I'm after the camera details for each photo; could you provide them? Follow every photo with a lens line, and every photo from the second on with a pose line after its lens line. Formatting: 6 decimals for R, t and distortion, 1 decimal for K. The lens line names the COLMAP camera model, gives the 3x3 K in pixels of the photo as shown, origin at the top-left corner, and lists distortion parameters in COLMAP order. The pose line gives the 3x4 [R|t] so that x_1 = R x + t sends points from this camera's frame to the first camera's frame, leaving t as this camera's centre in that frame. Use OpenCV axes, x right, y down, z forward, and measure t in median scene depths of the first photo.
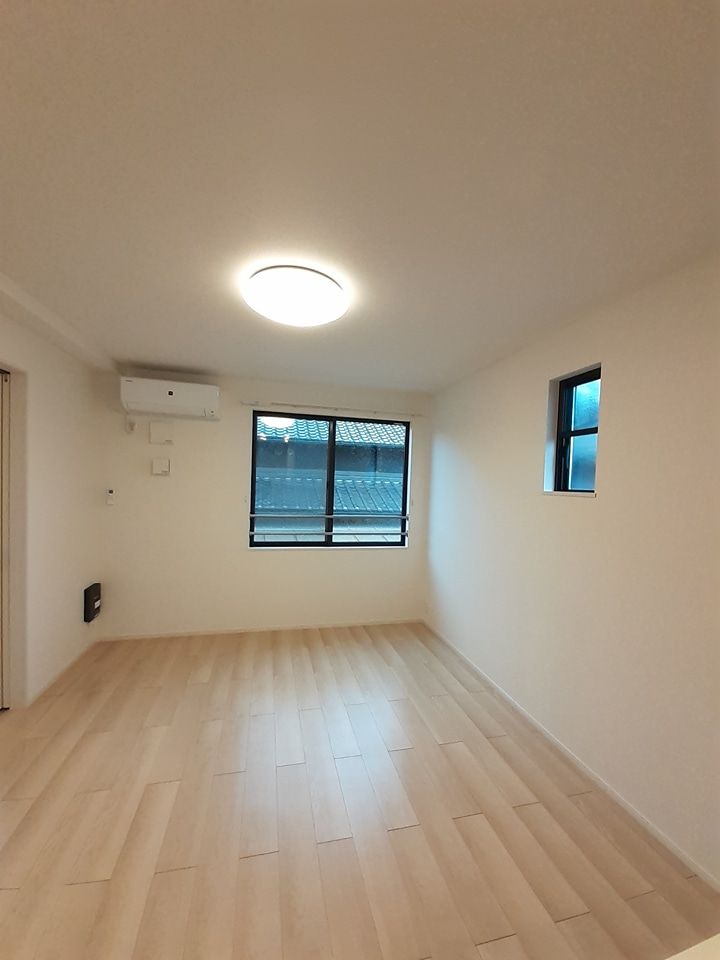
lens RADIAL K [[381.0, 0, 364.3], [0, 381.0, 495.3], [0, 0, 1]] dist [0.001641, 0.000040]
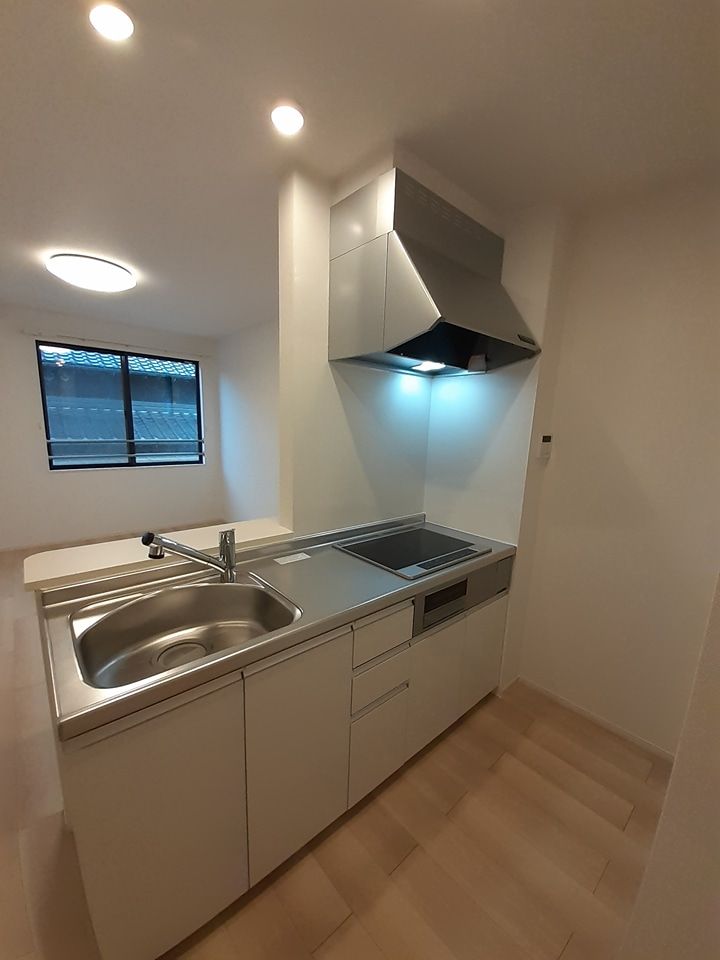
lens RADIAL K [[381.0, 0, 364.3], [0, 381.0, 495.3], [0, 0, 1]] dist [0.001641, 0.000040]
pose [[0.886161, -0.085782, 0.455369, -0.003316], [0.006643, 0.984966, 0.172621, 0.021453], [-0.463330, -0.149945, 0.873408, -0.369751]]
